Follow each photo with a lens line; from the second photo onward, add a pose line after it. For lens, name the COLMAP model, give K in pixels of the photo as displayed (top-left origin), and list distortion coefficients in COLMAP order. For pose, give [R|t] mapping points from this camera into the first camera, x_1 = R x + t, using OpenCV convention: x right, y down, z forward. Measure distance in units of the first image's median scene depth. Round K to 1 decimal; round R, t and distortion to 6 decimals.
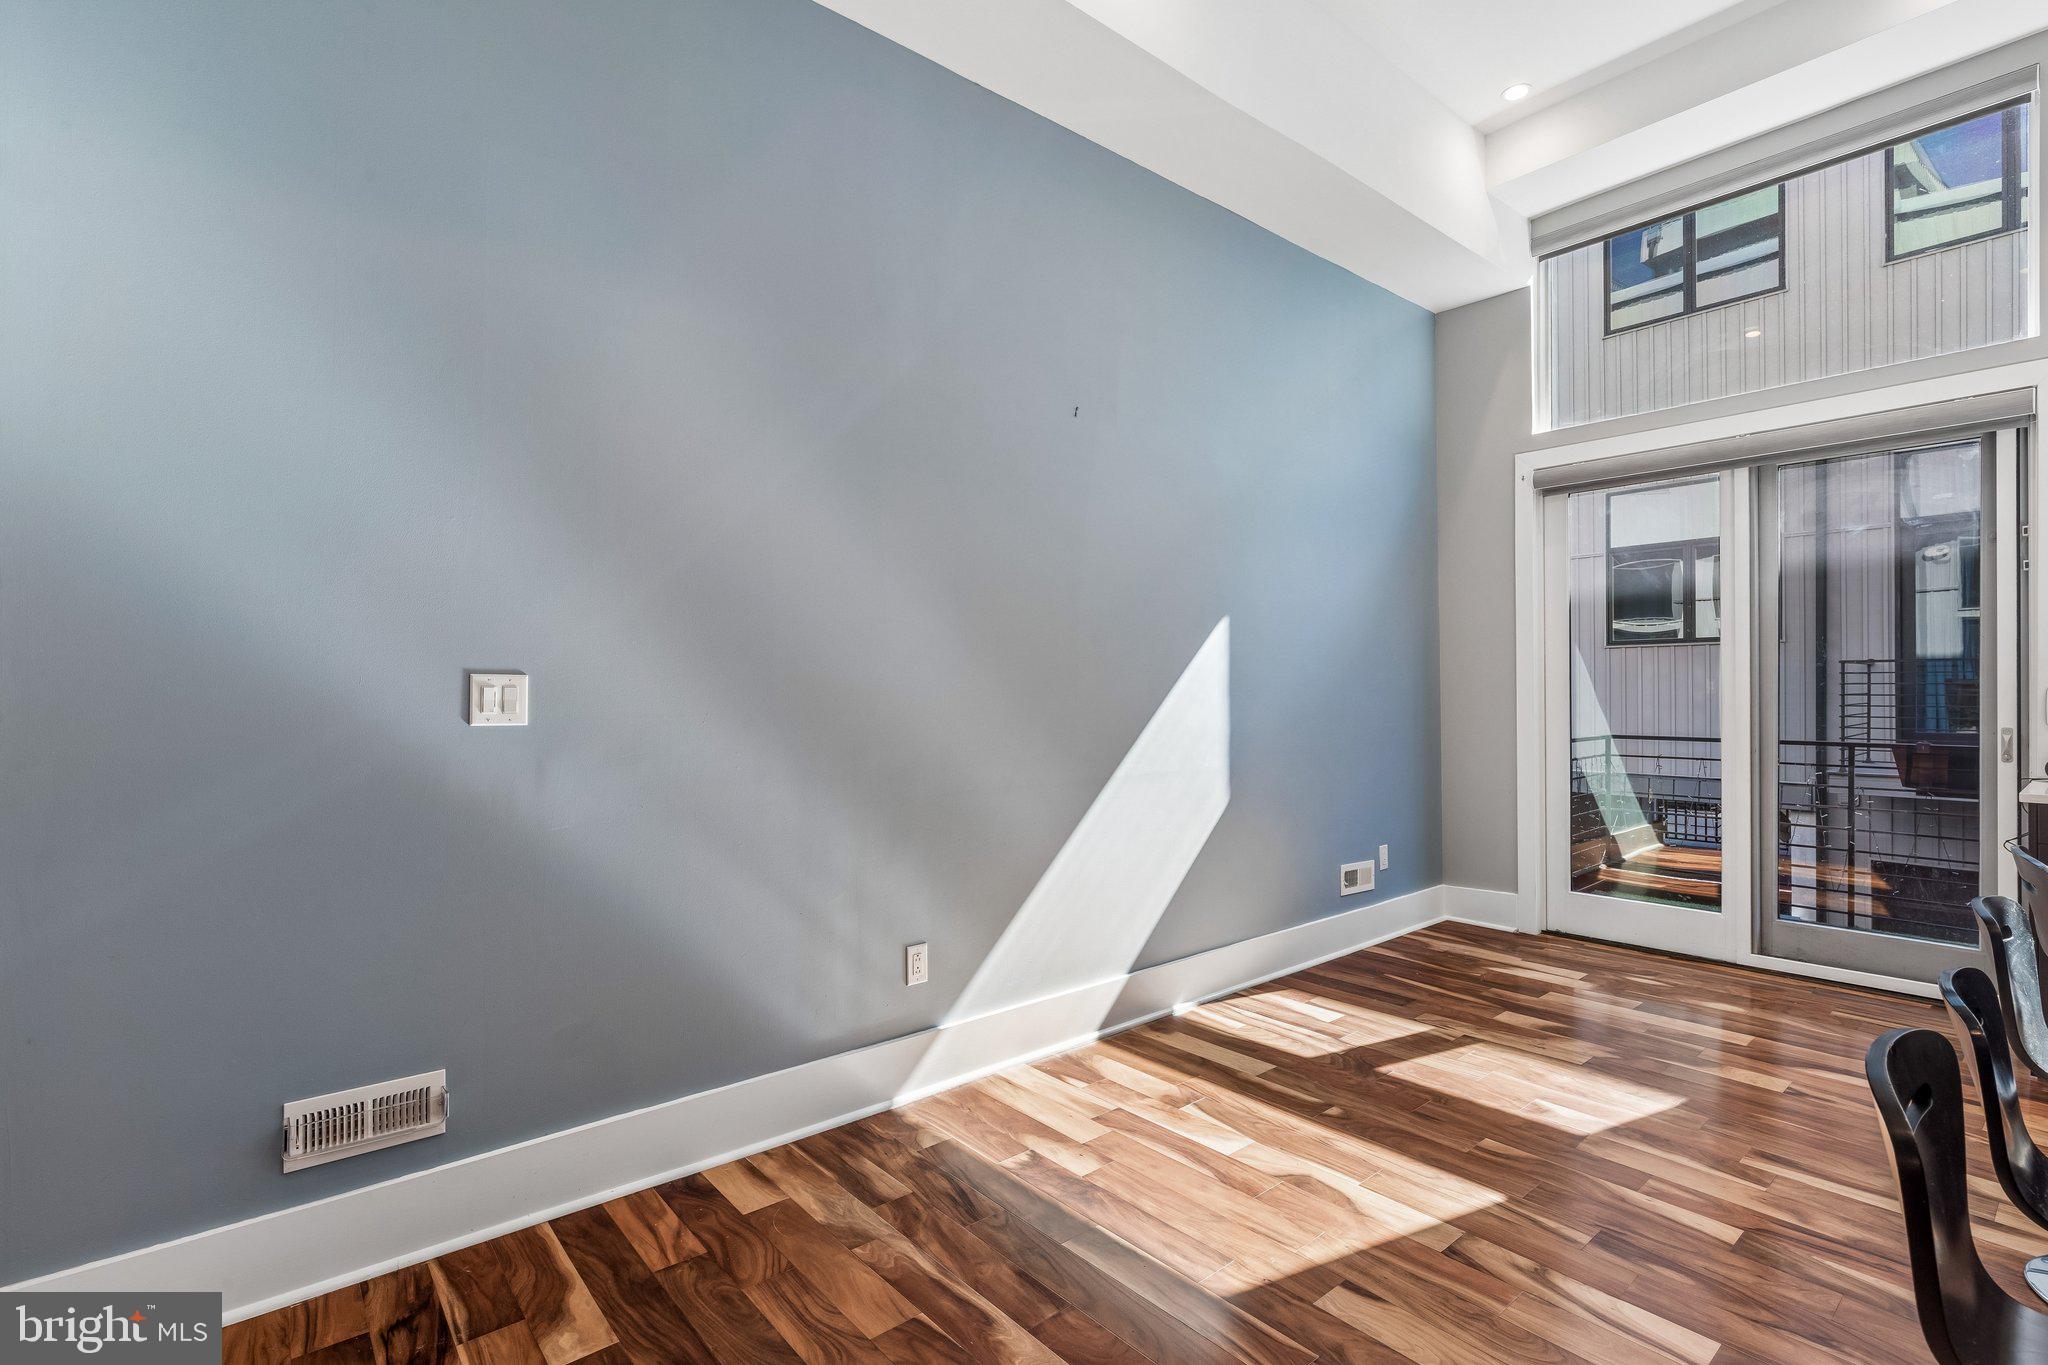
lens RADIAL K [[943.9, 0, 1017.2], [0, 943.9, 677.8], [0, 0, 1]] dist [-0.000393, 0.000584]
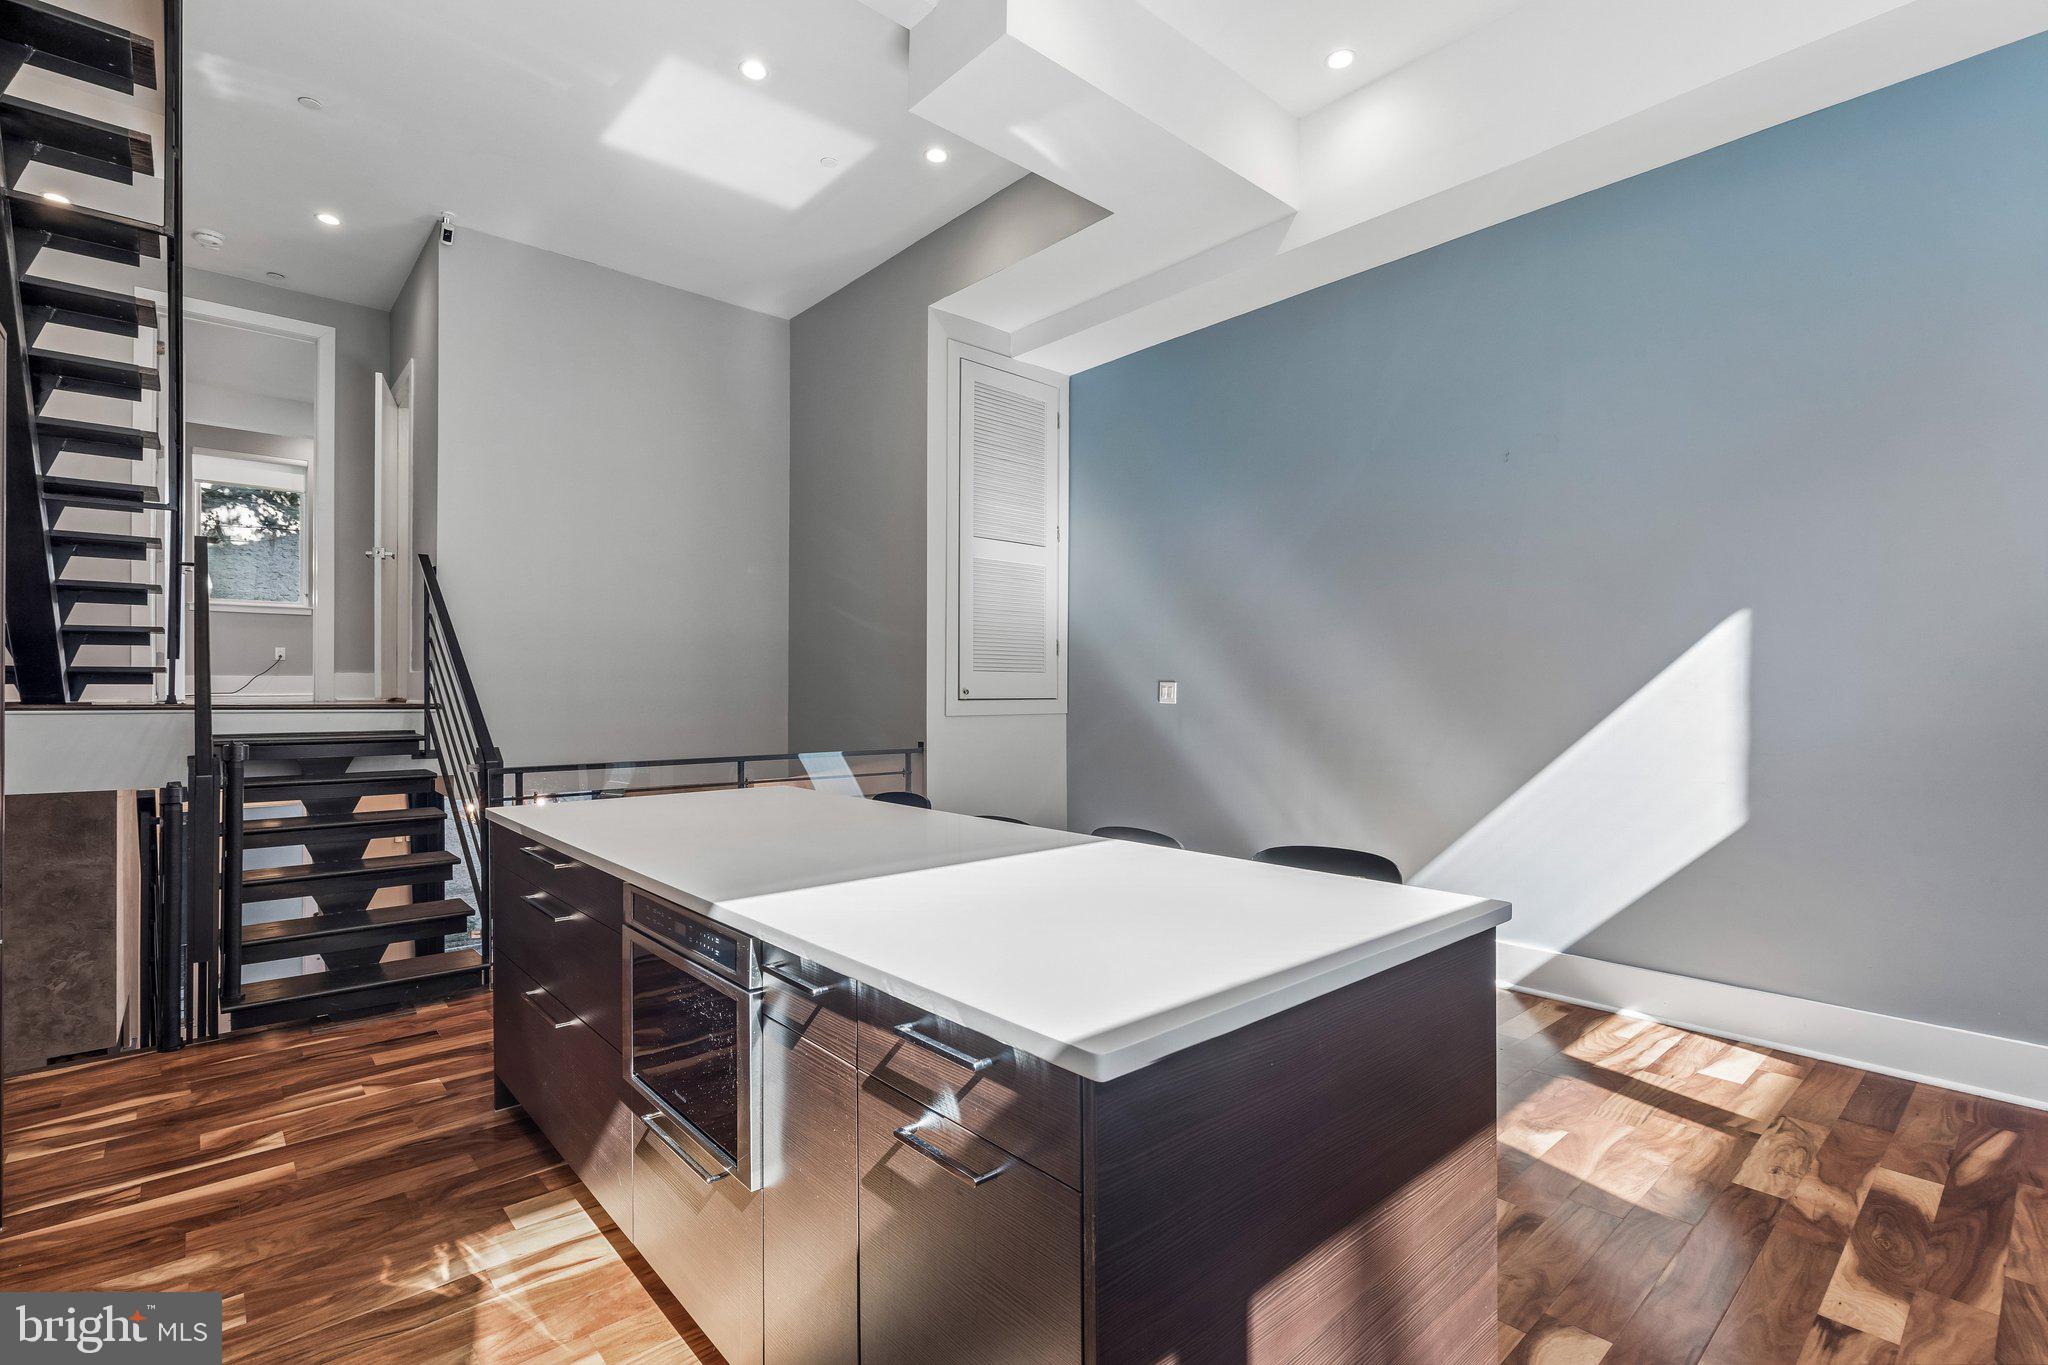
lens RADIAL K [[943.8, 0, 1031.6], [0, 943.8, 687.0], [0, 0, 1]] dist [-0.002172, -0.000398]
pose [[0.034075, 0.003620, -0.999413, 1.222510], [0.009682, 0.999945, 0.003952, -0.002444], [0.999372, -0.009811, 0.034038, 0.369314]]
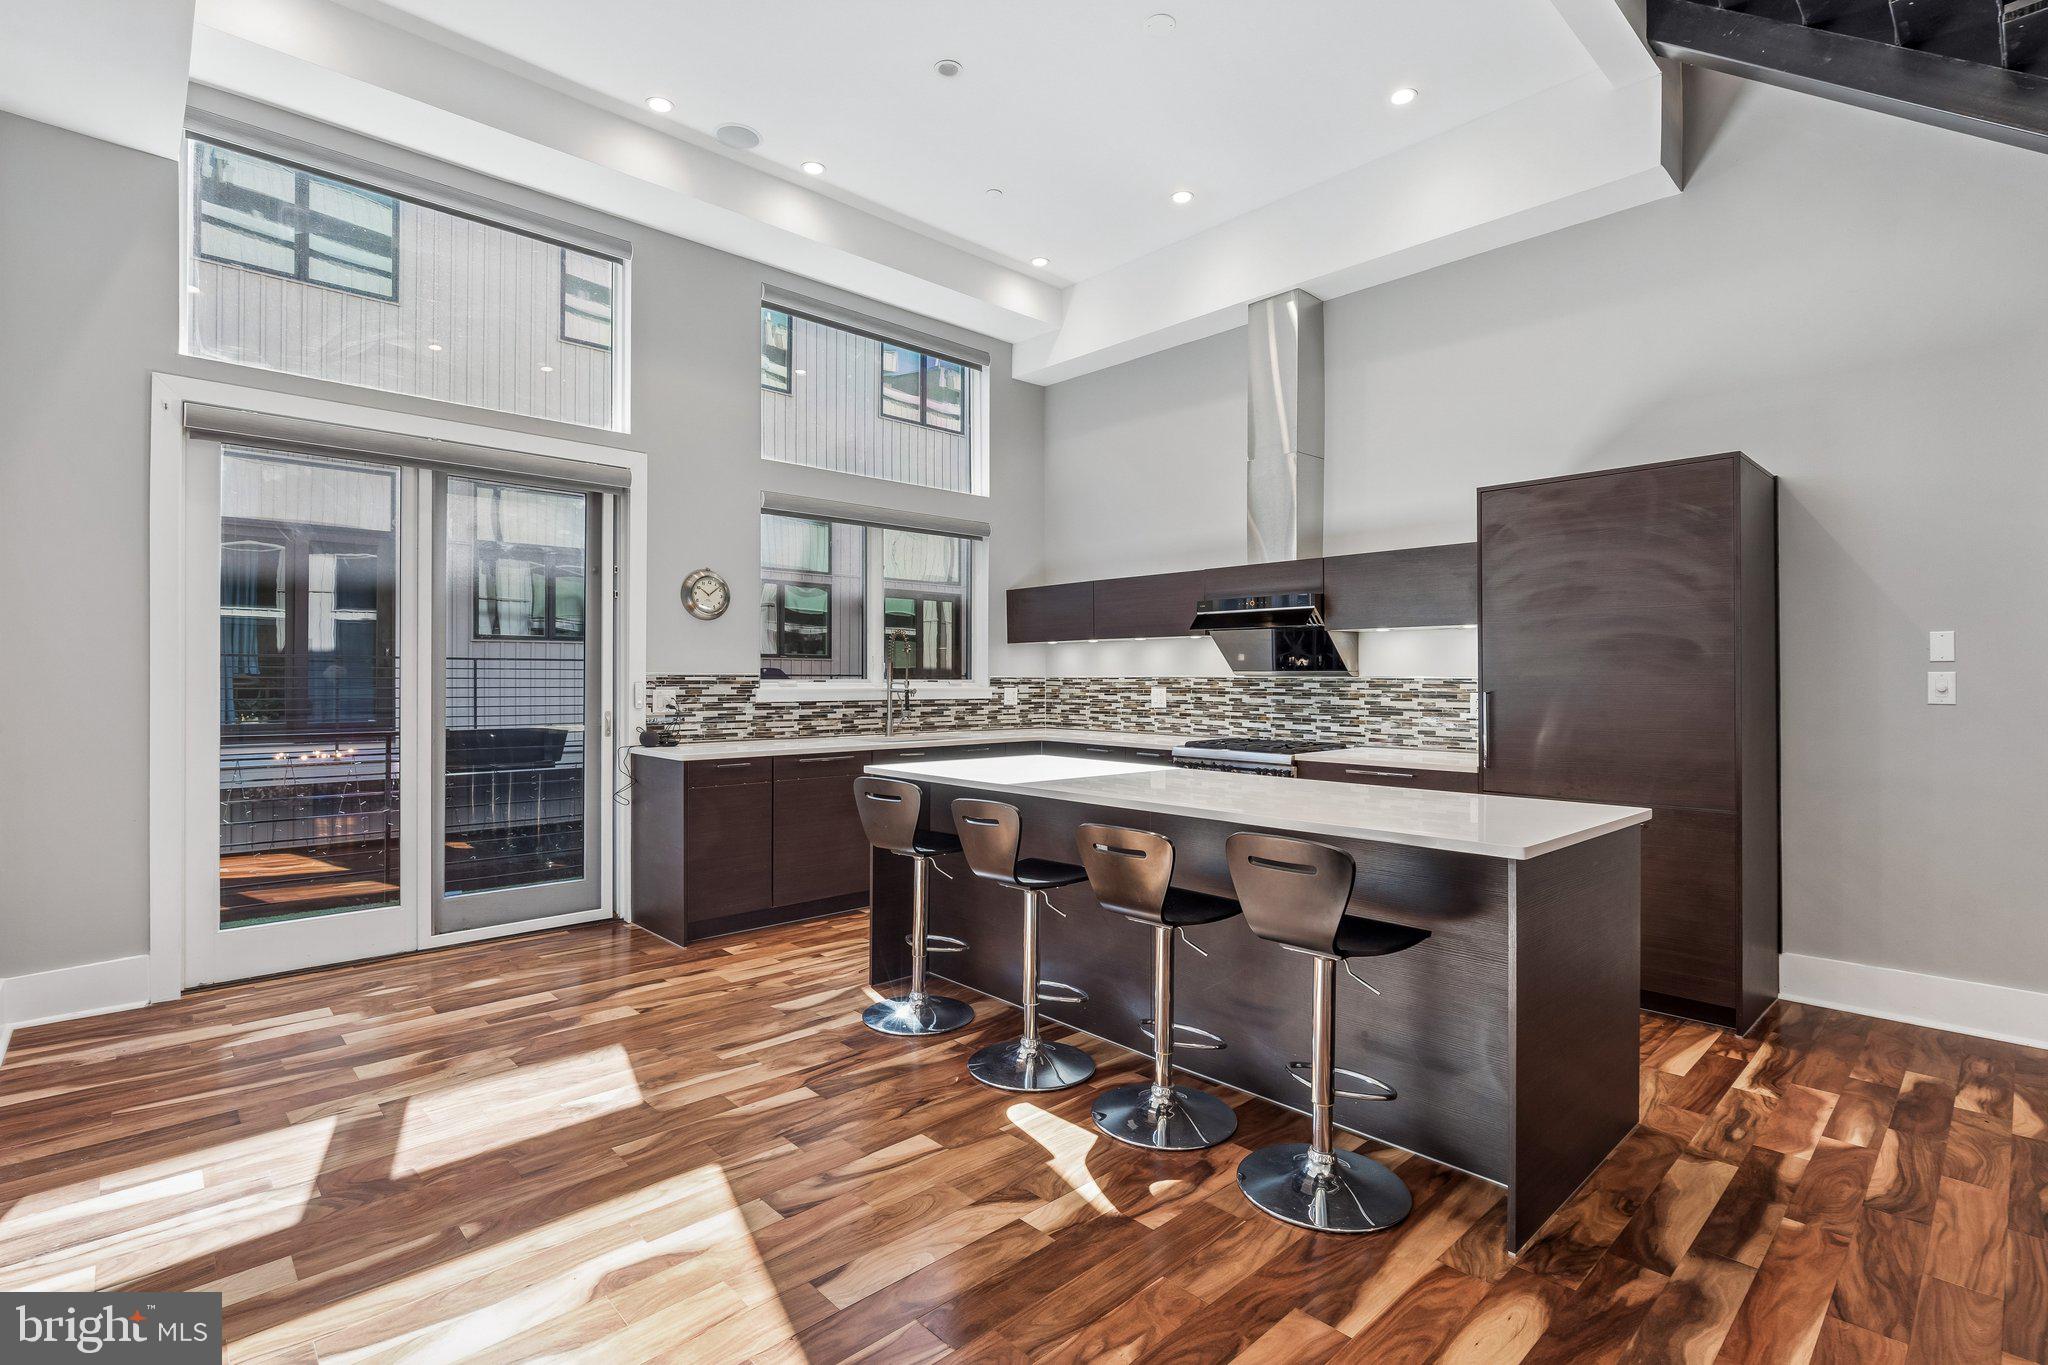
lens RADIAL K [[963.4, 0, 1029.2], [0, 963.4, 665.1], [0, 0, 1]] dist [-0.001581, 0.000537]
pose [[-0.060348, 0.020354, 0.997970, -0.397177], [-0.014361, 0.999671, -0.021257, 0.007079], [-0.998074, -0.015615, -0.060035, 0.489436]]
